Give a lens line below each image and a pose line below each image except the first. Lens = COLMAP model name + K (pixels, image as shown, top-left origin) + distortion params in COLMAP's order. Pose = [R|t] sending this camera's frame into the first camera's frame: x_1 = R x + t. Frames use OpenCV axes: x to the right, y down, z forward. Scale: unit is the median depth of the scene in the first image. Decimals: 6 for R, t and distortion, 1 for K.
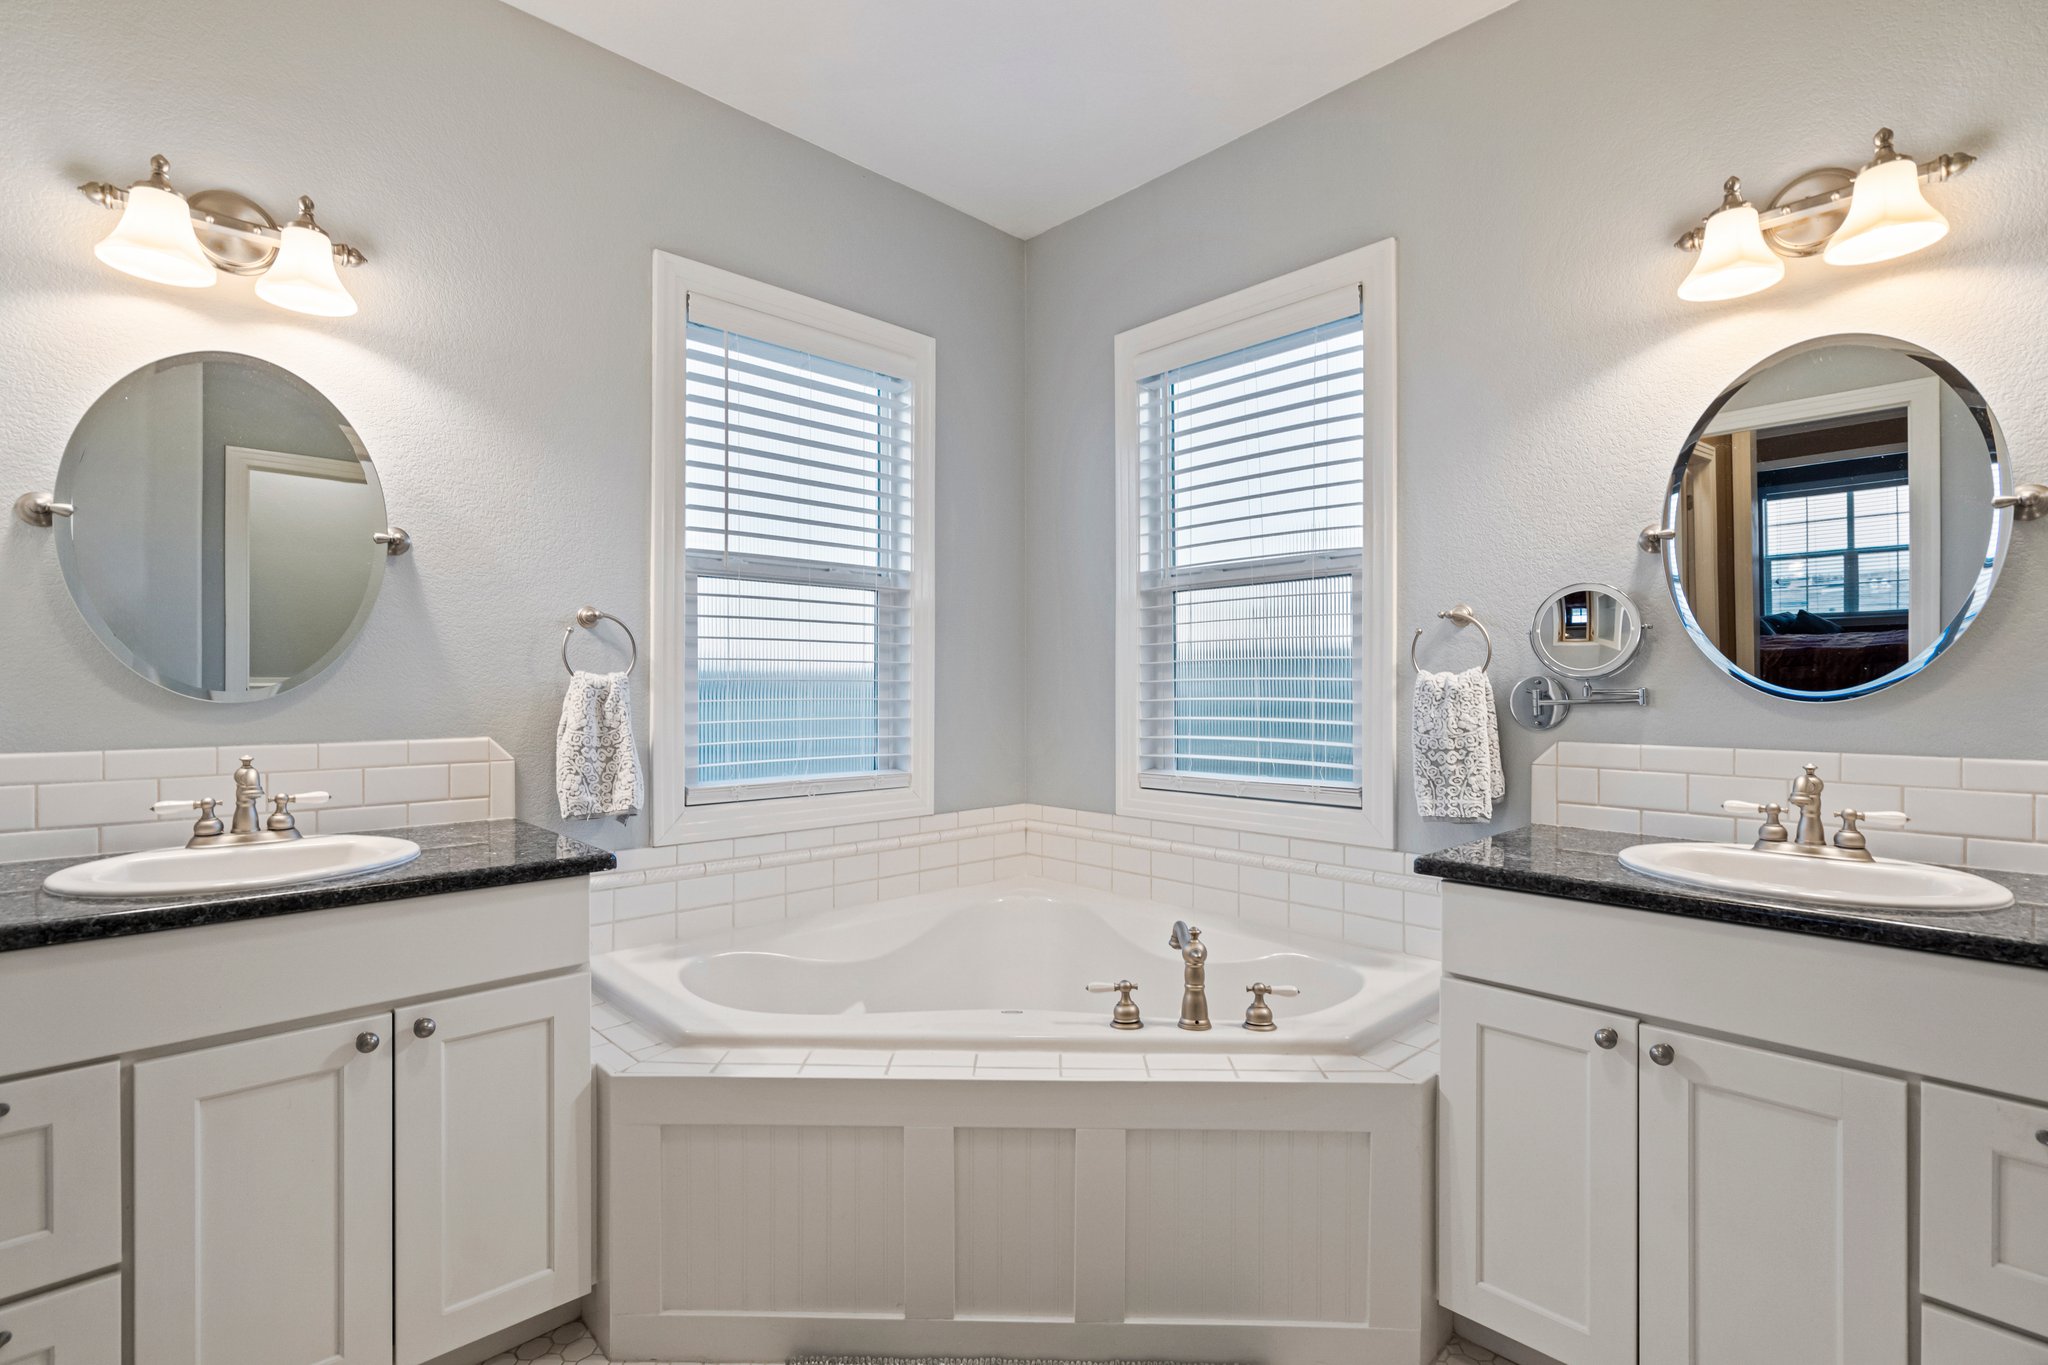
lens RADIAL K [[937.4, 0, 1027.7], [0, 937.4, 685.0], [0, 0, 1]] dist [-0.003463, 0.001160]
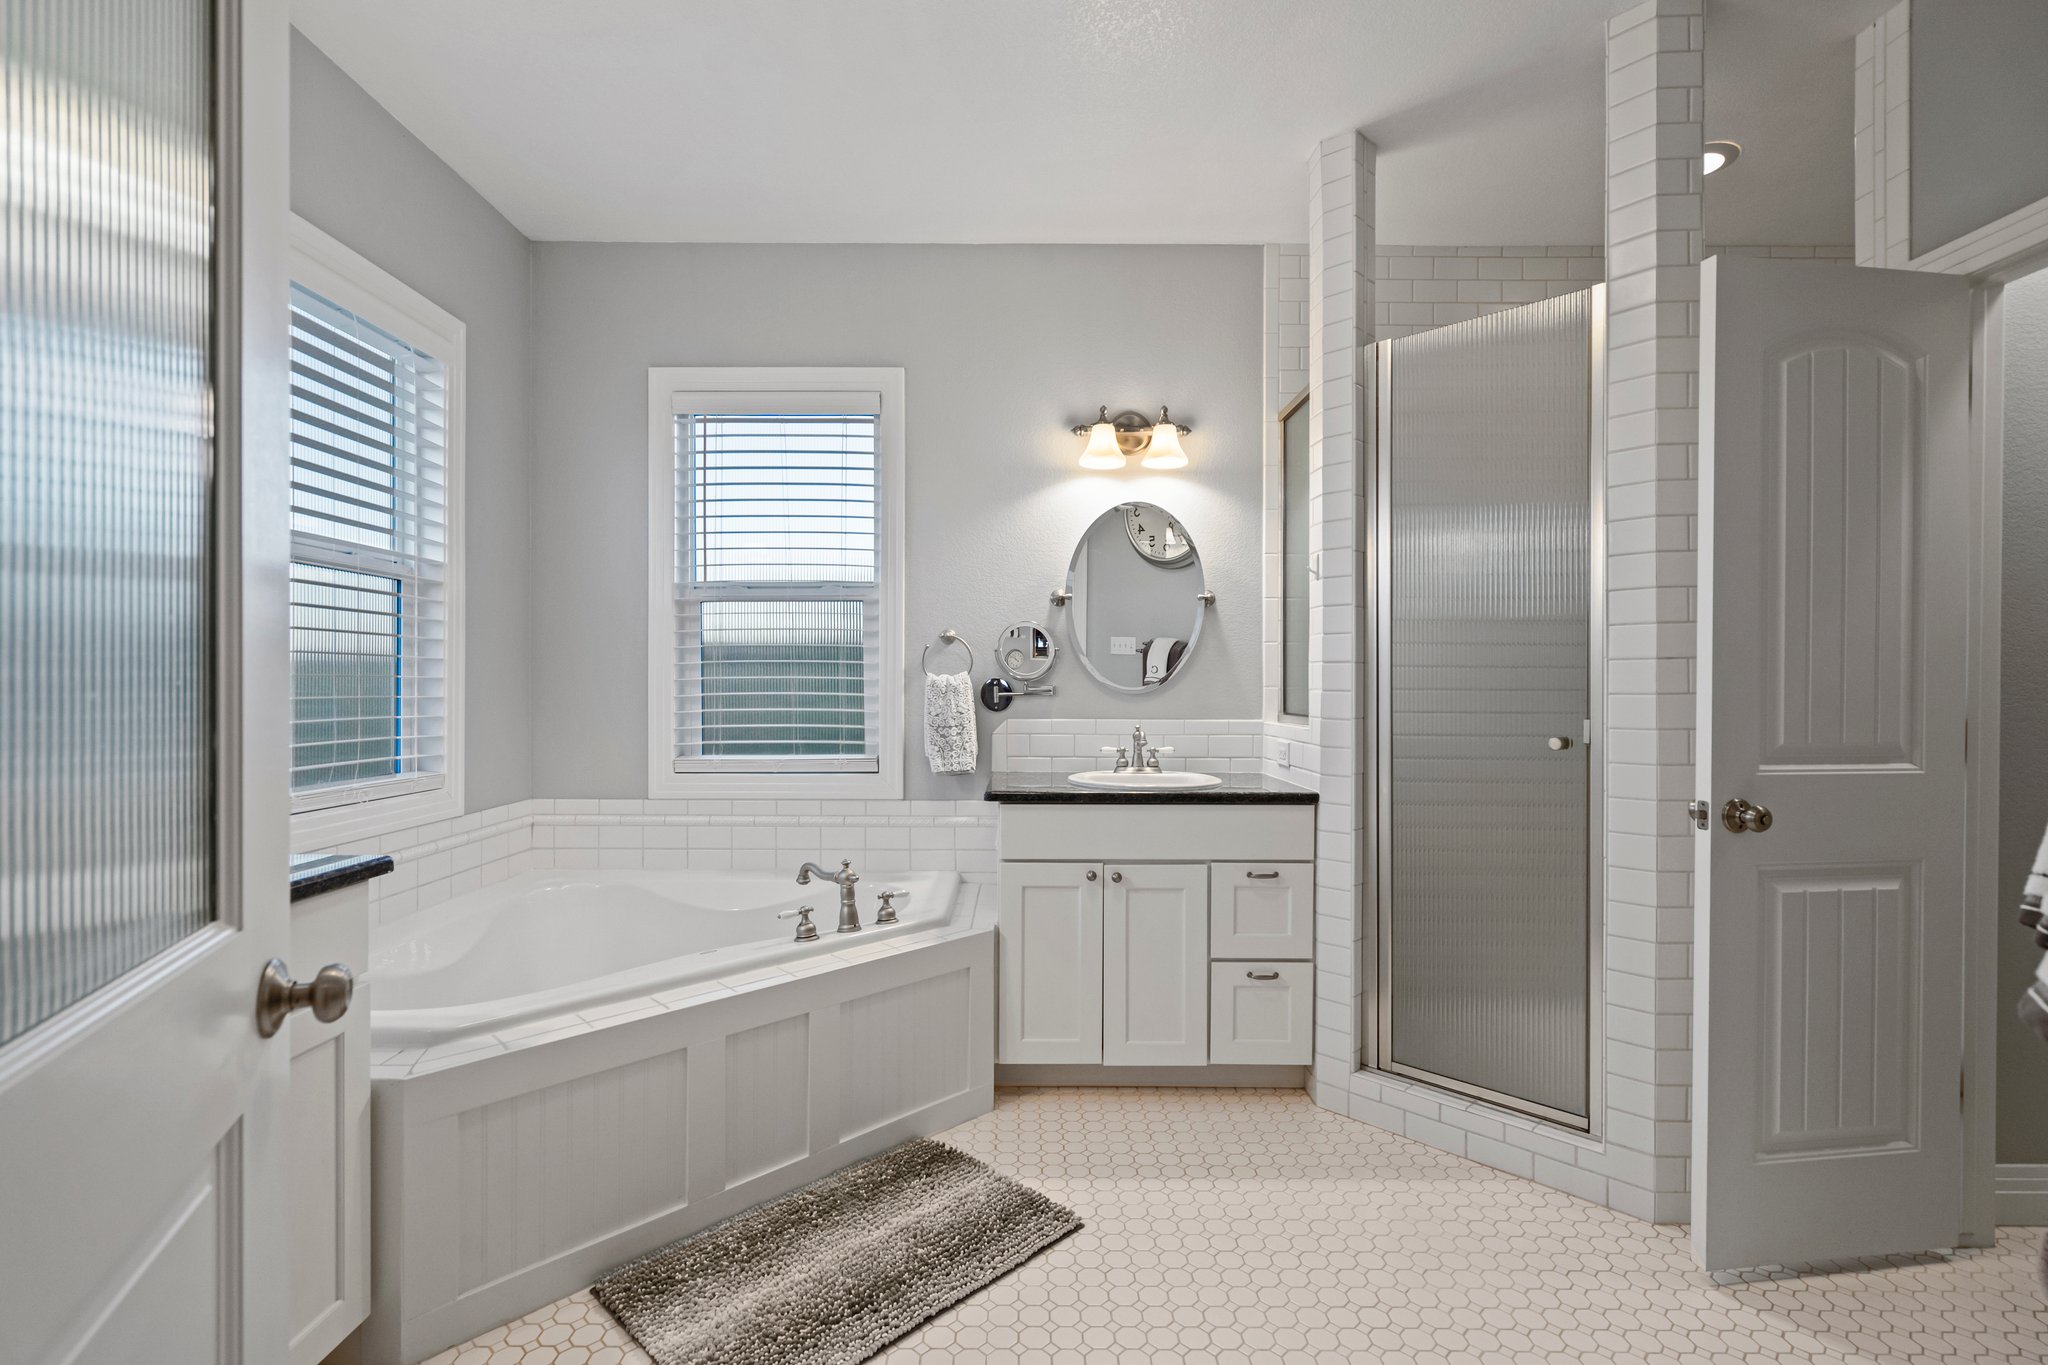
lens RADIAL K [[937.4, 0, 1016.8], [0, 937.4, 686.3], [0, 0, 1]] dist [-0.003463, 0.001160]
pose [[0.687289, 0.000058, 0.726384, -0.622281], [-0.004037, 0.999985, 0.003740, -0.001488], [-0.726373, -0.005503, 0.687279, -0.121678]]
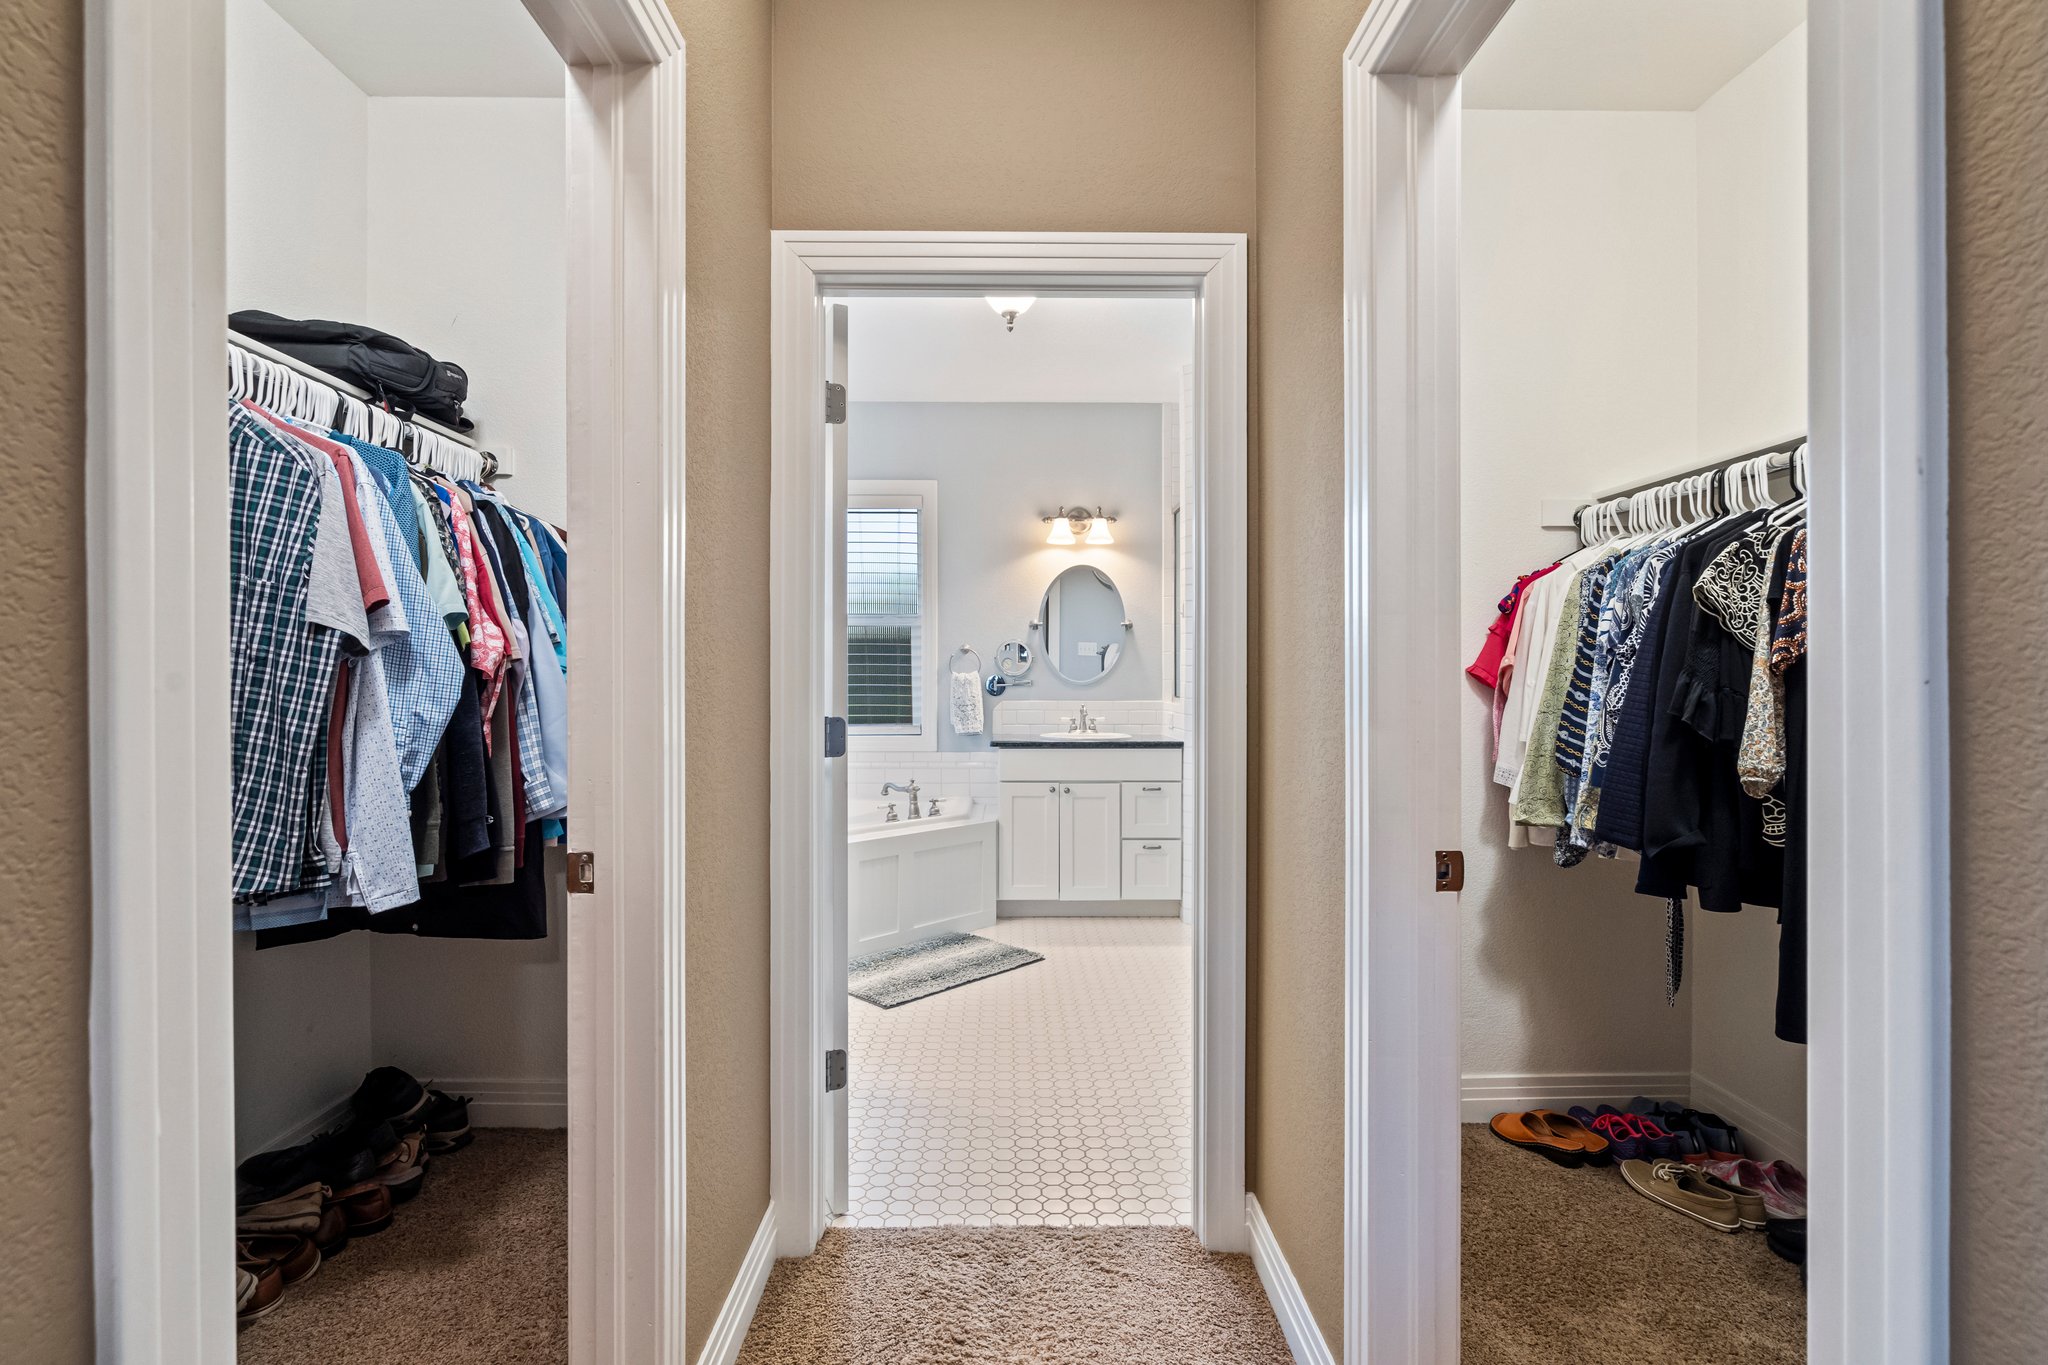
lens RADIAL K [[937.4, 0, 1020.8], [0, 937.4, 679.9], [0, 0, 1]] dist [-0.003463, 0.001160]
pose [[0.673395, -0.001539, 0.739282, -1.367381], [-0.000865, 0.999996, 0.002869, -0.003551], [-0.739283, -0.002571, 0.673390, -0.806679]]
